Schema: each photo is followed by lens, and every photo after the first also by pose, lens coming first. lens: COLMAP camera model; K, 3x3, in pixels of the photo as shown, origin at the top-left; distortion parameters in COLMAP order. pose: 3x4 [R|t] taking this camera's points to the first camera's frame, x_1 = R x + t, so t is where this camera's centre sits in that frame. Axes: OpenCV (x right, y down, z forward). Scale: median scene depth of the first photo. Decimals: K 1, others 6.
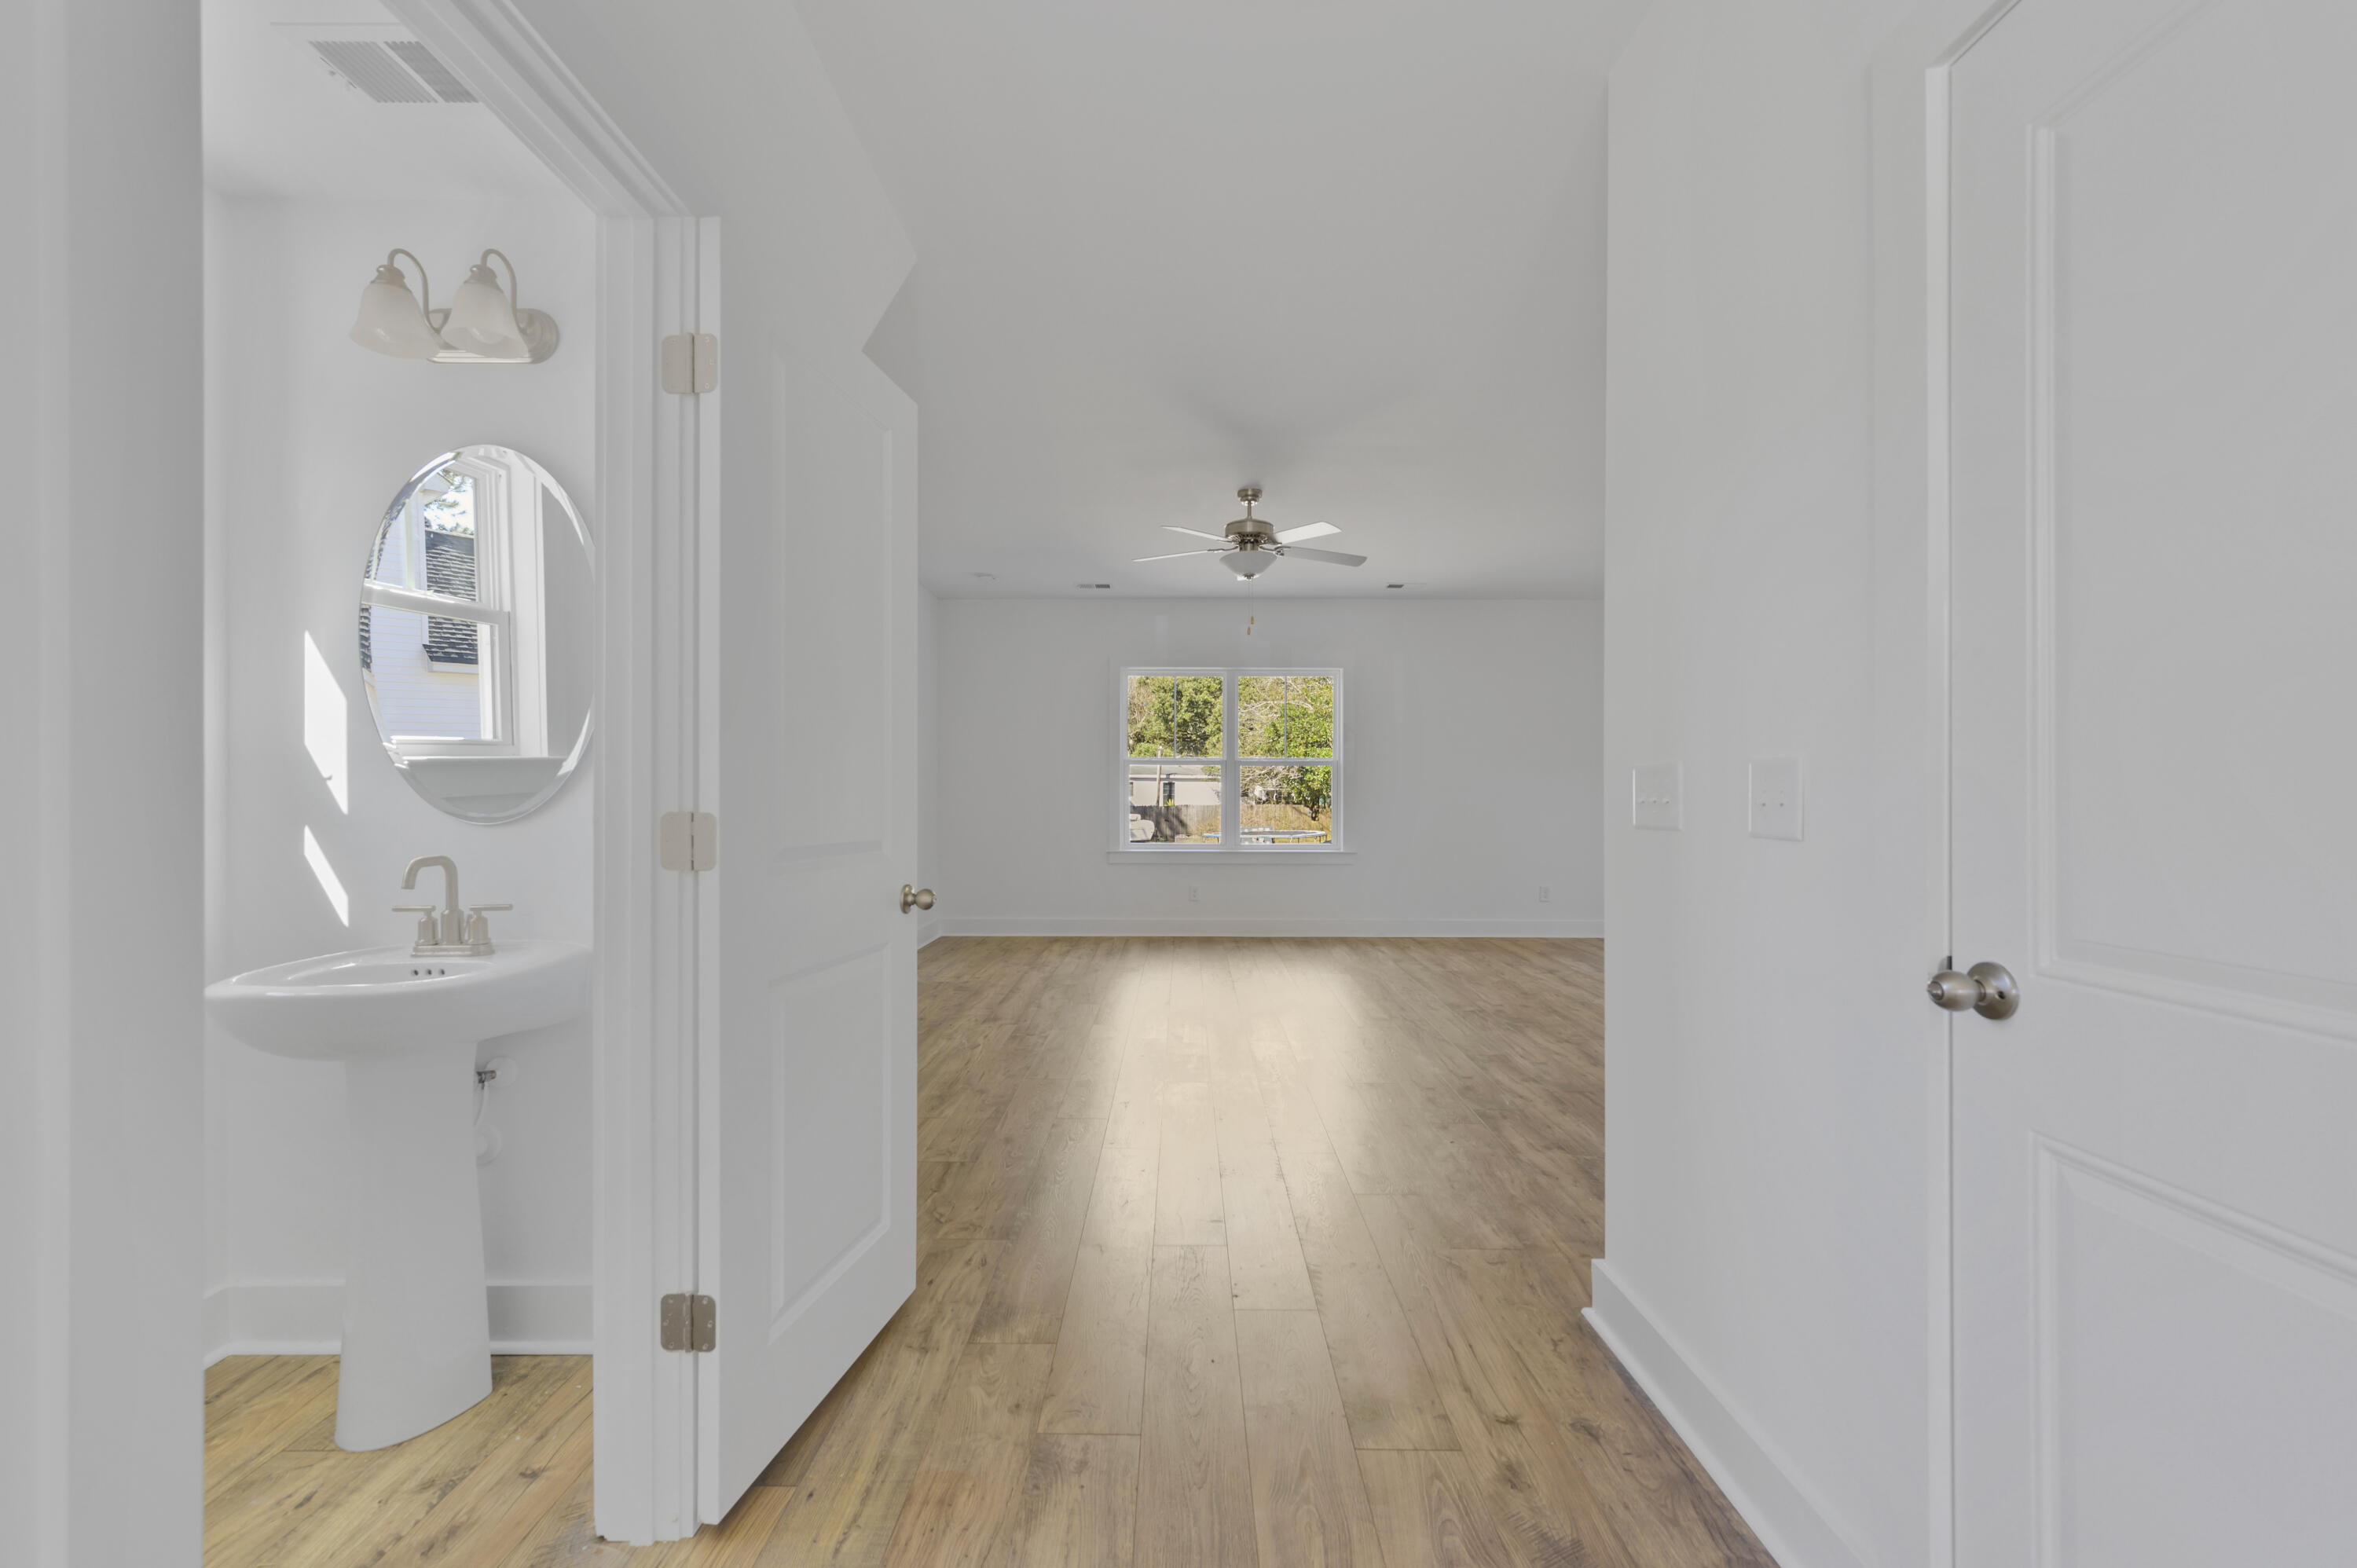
lens RADIAL K [[952.4, 0, 1178.5], [0, 952.4, 784.0], [0, 0, 1]] dist [0.019745, 0.000184]
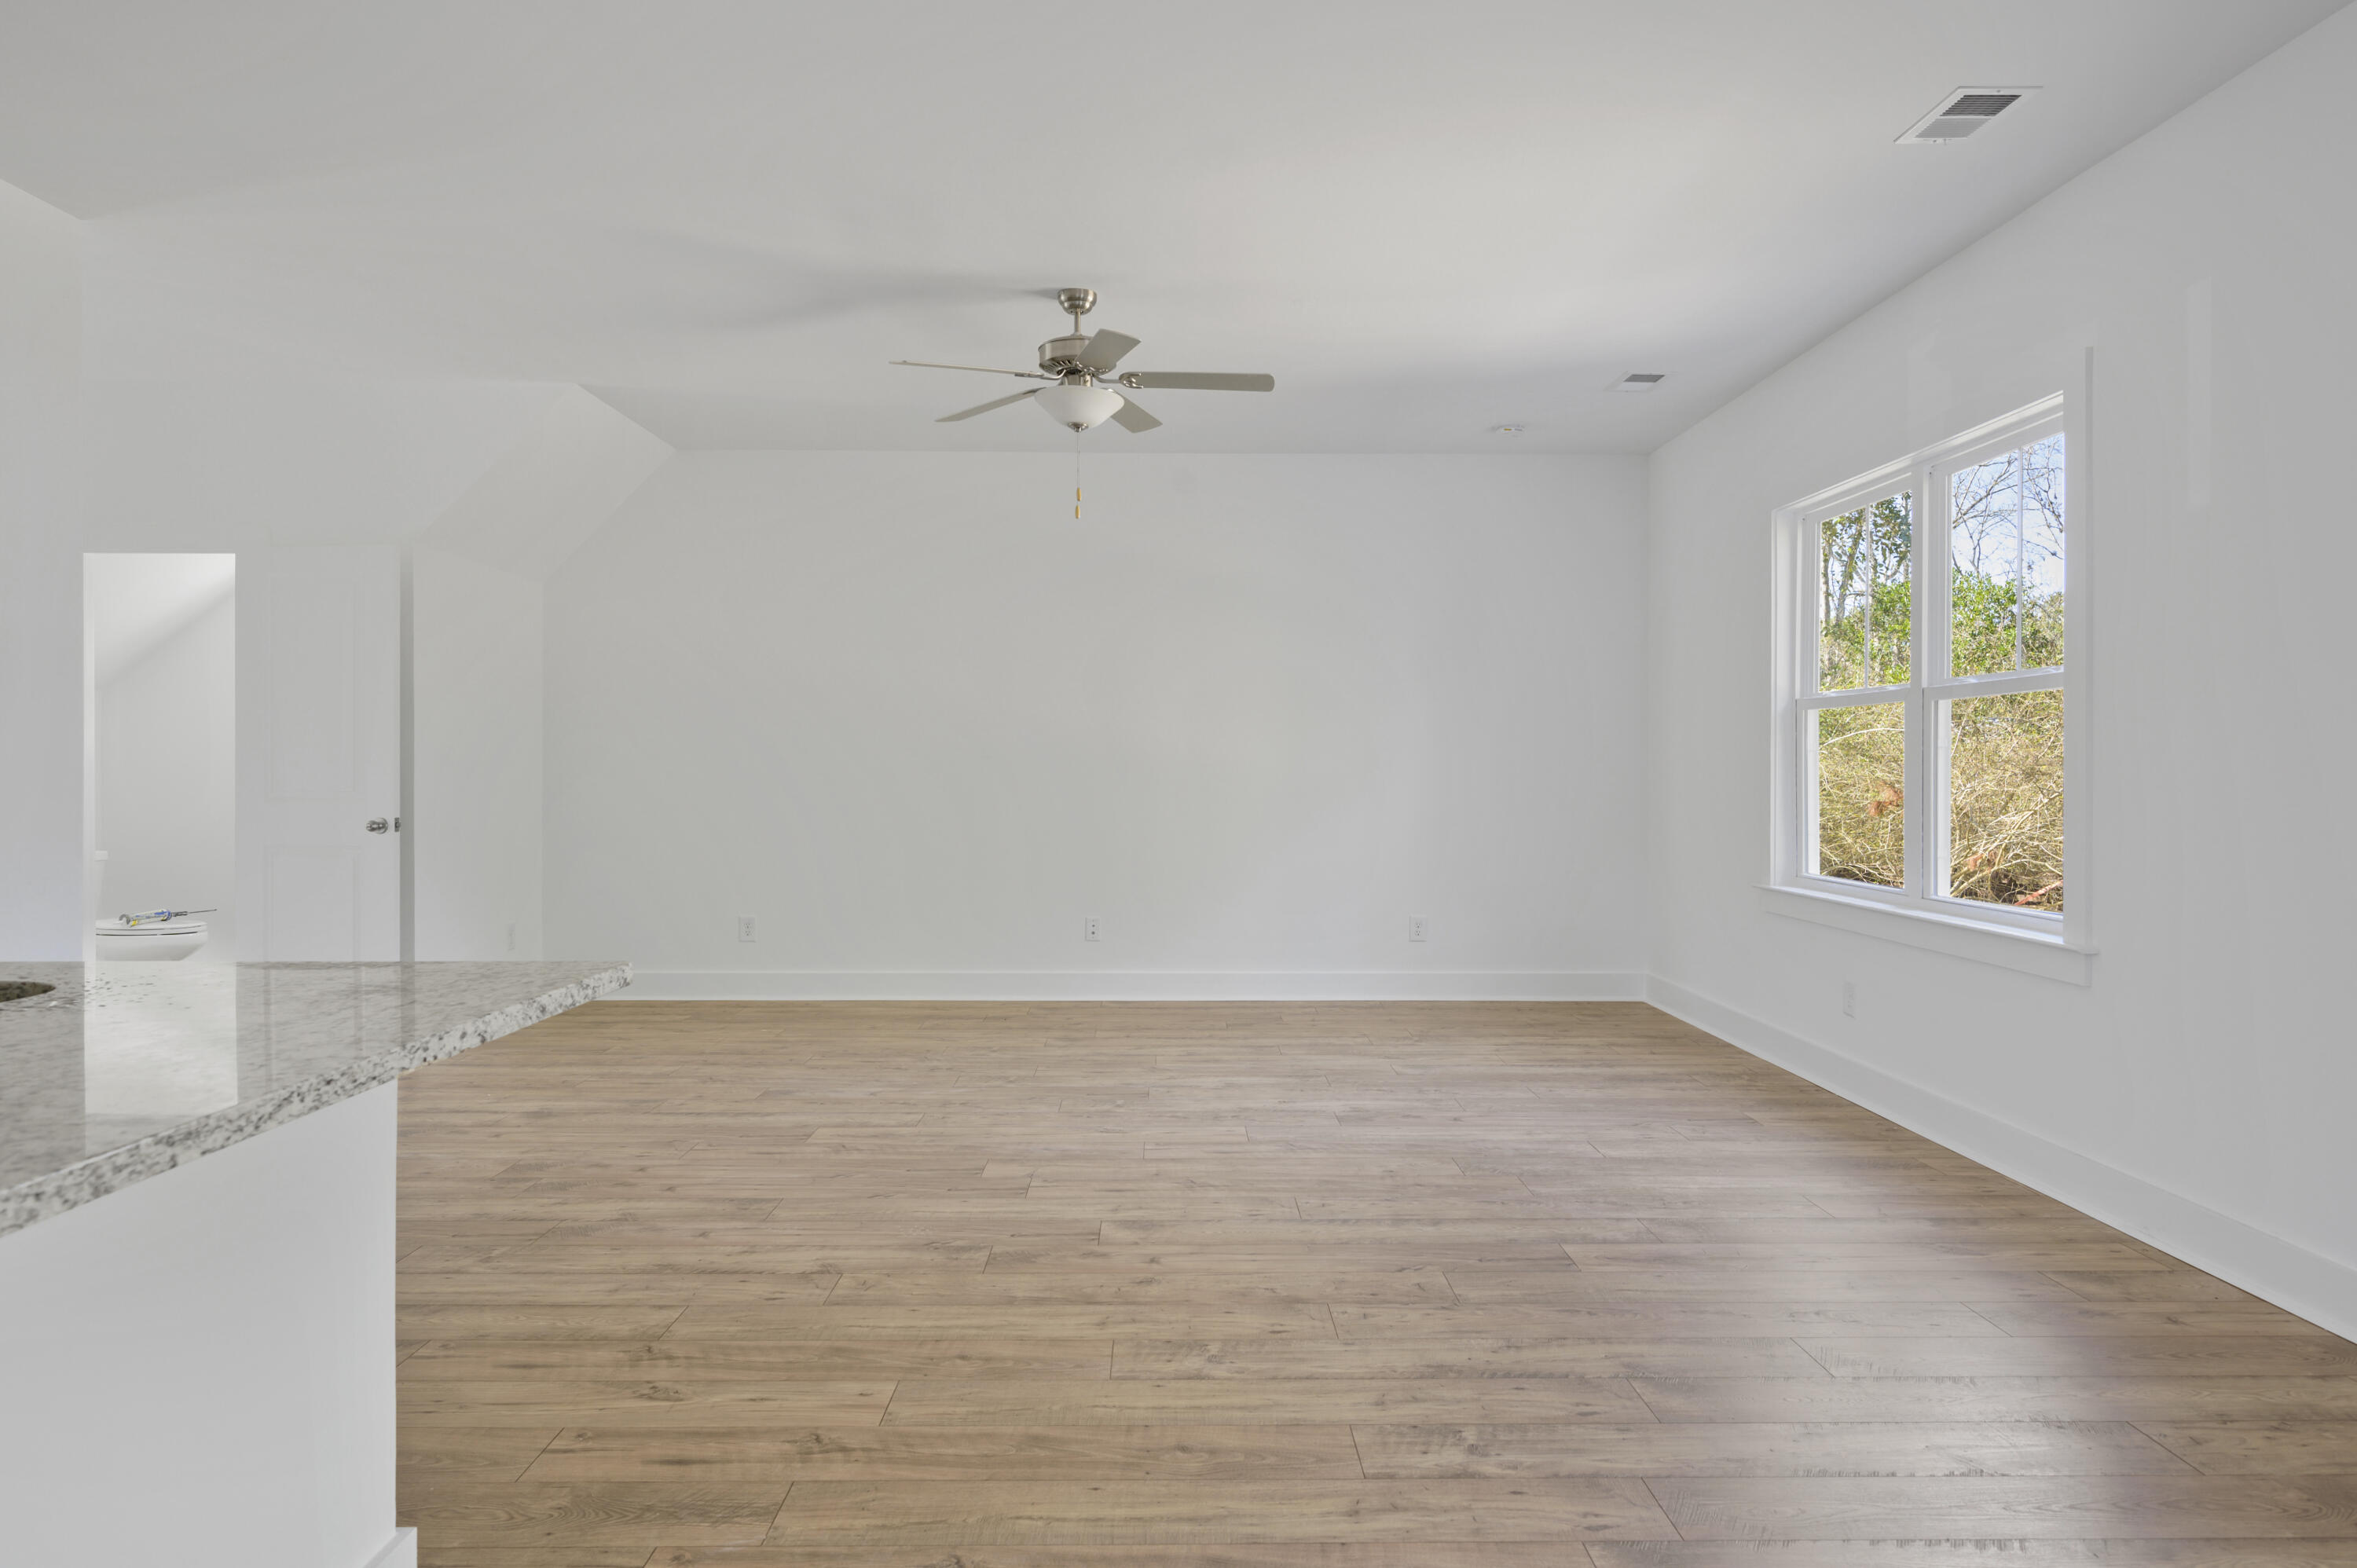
lens RADIAL K [[1379.3, 0, 1178.5], [0, 1379.3, 784.0], [0, 0, 1]] dist [-0.000038, 0.000007]
pose [[0.021857, 0.009206, -0.999719, 1.237146], [0.004706, 0.999946, 0.009311, 0.013857], [0.999750, -0.004908, 0.021812, 1.292842]]
